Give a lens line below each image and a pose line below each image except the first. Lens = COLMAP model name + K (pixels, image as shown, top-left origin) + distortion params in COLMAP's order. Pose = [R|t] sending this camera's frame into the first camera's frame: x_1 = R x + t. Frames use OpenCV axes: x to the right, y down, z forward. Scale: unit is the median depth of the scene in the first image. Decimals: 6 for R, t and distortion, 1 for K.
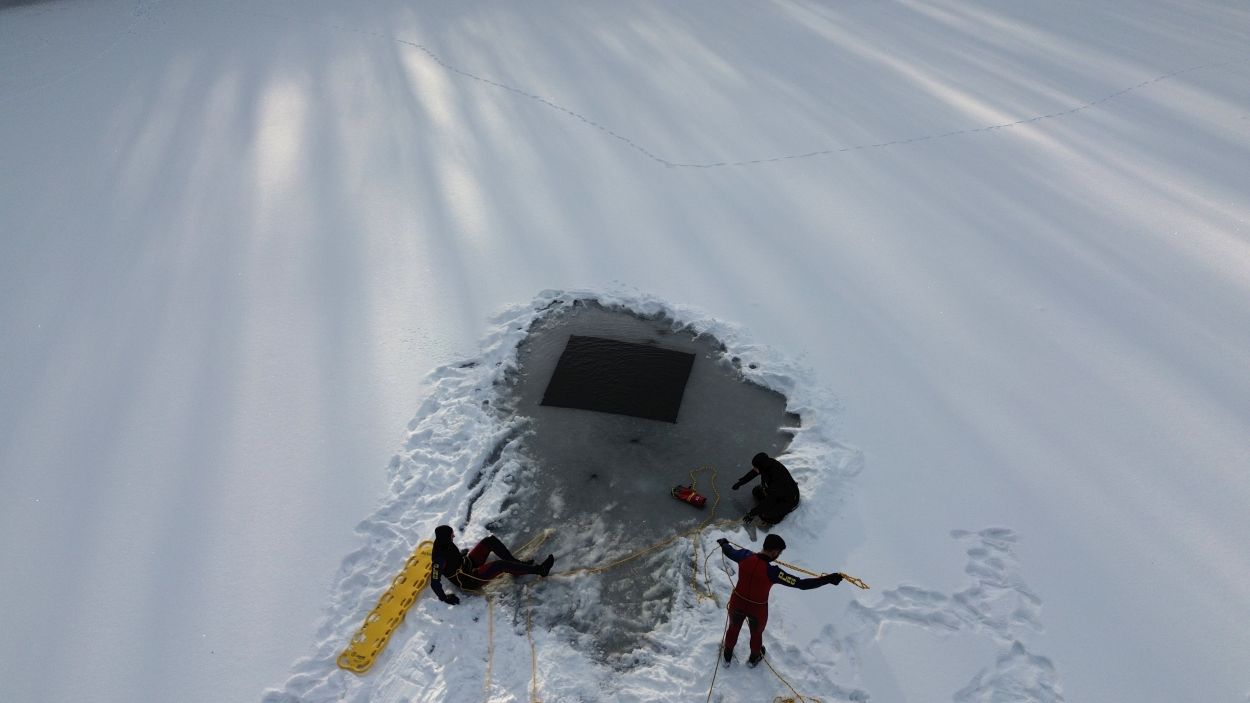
lens RADIAL K [[874.3, 0, 624.0], [0, 874.3, 339.8], [0, 0, 1]] dist [0.076254, -0.071898]
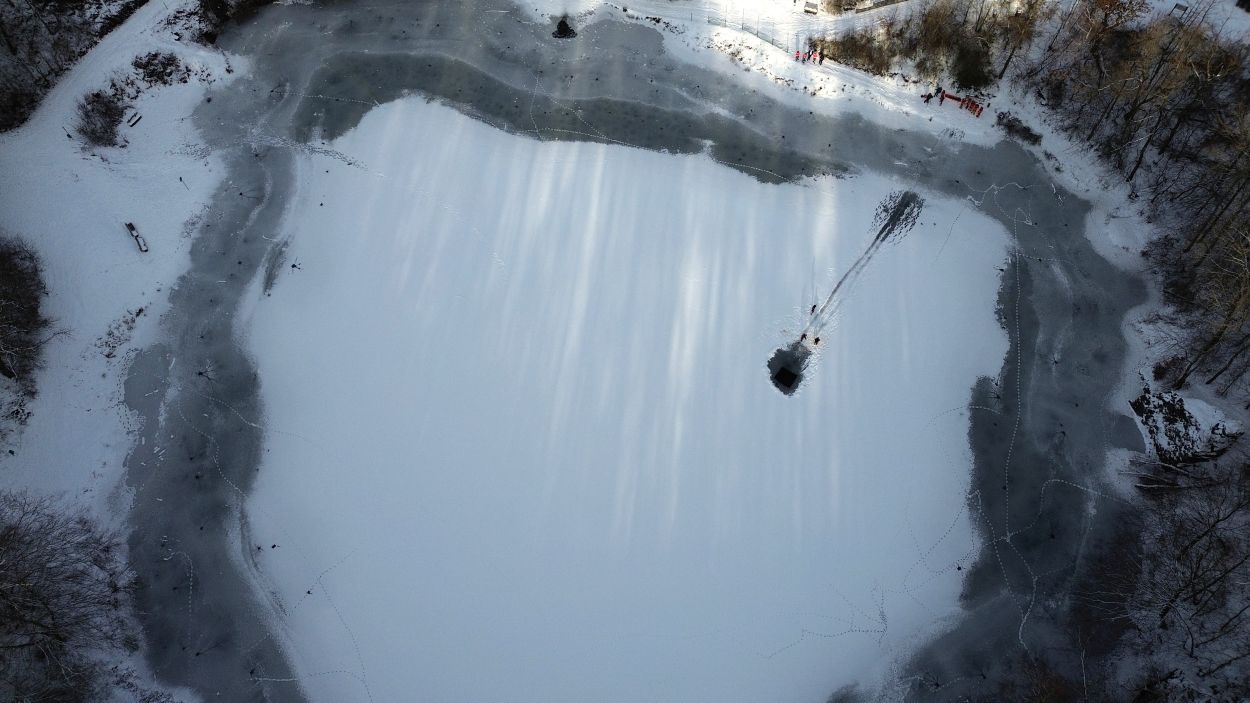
lens RADIAL K [[874.3, 0, 626.4], [0, 874.3, 354.9], [0, 0, 1]] dist [0.076254, -0.071898]
pose [[-0.923679, -0.335957, 0.184254, -0.063518], [0.223358, -0.081377, 0.971334, -7.920313], [-0.311332, 0.938355, 0.150205, 0.115224]]
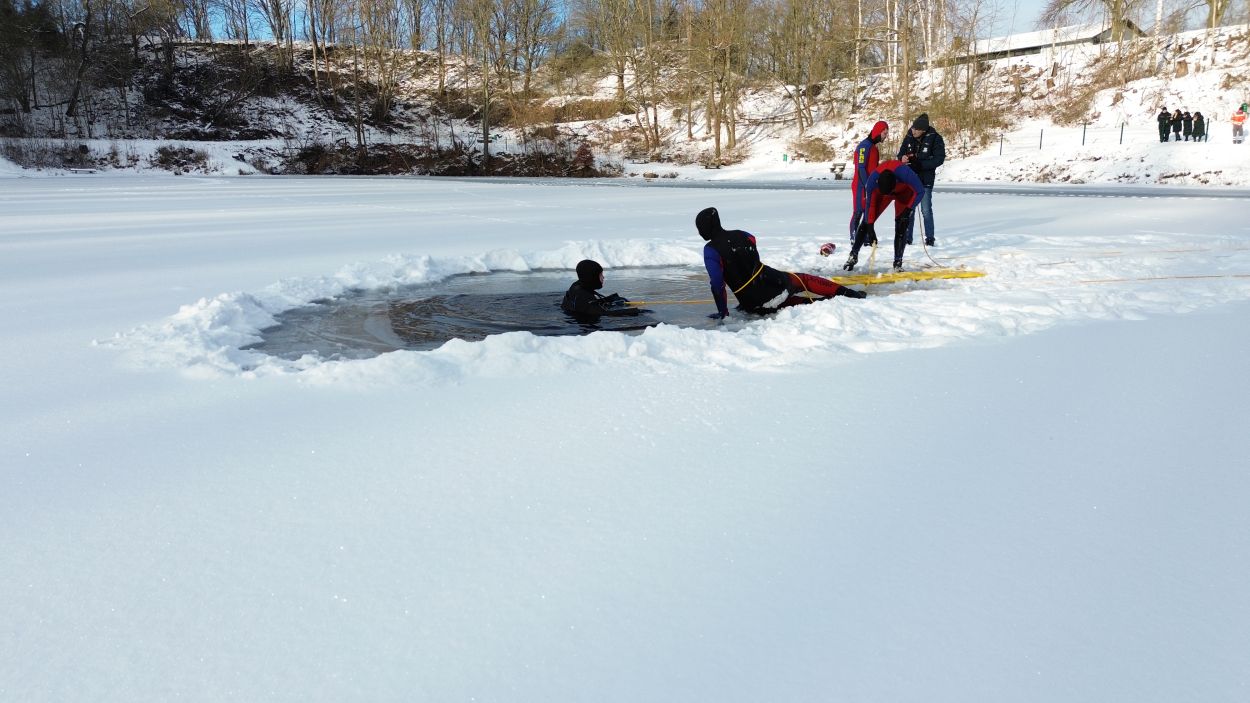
lens RADIAL K [[874.3, 0, 623.3], [0, 874.3, 350.4], [0, 0, 1]] dist [0.076254, -0.071898]
pose [[-0.559705, -0.164008, 0.812300, -0.486242], [0.459716, 0.754109, 0.469021, -0.166713], [-0.689486, 0.635941, -0.346682, 1.200886]]
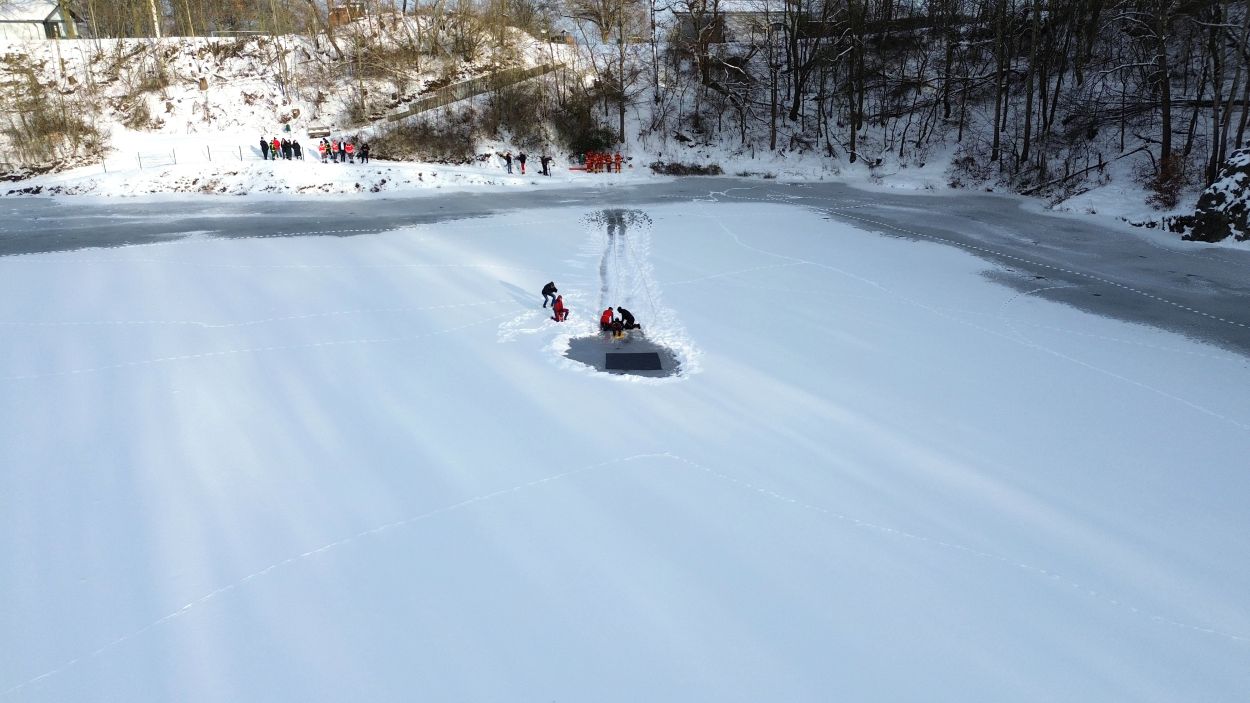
lens RADIAL K [[874.3, 0, 624.3], [0, 874.3, 355.6], [0, 0, 1]] dist [0.076254, -0.071898]
pose [[-0.969282, 0.090716, -0.228610, 0.604551], [-0.128888, 0.604297, 0.786265, -1.984486], [0.209475, 0.791578, -0.574042, 2.497389]]
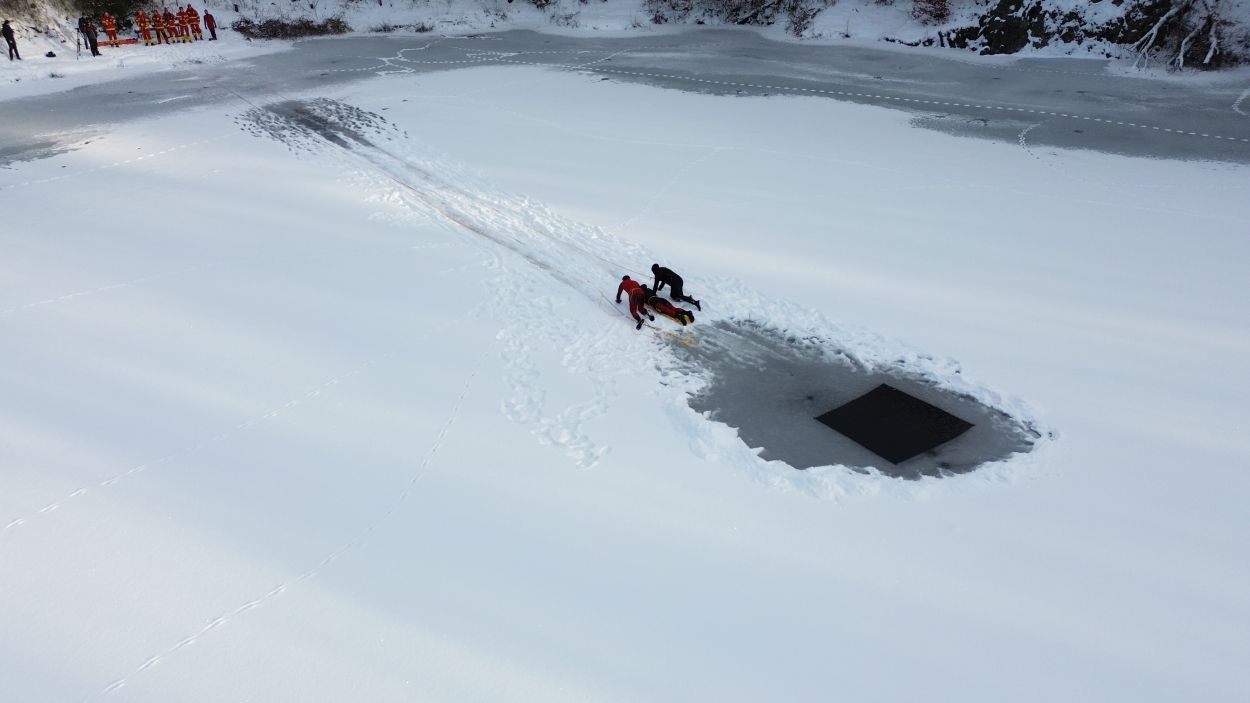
lens RADIAL K [[874.3, 0, 623.3], [0, 874.3, 357.4], [0, 0, 1]] dist [0.076254, -0.071898]
pose [[-0.634943, 0.378374, -0.673558, 1.035840], [-0.420375, 0.562272, 0.712134, -0.729922], [0.648176, 0.735312, -0.197952, 0.974063]]
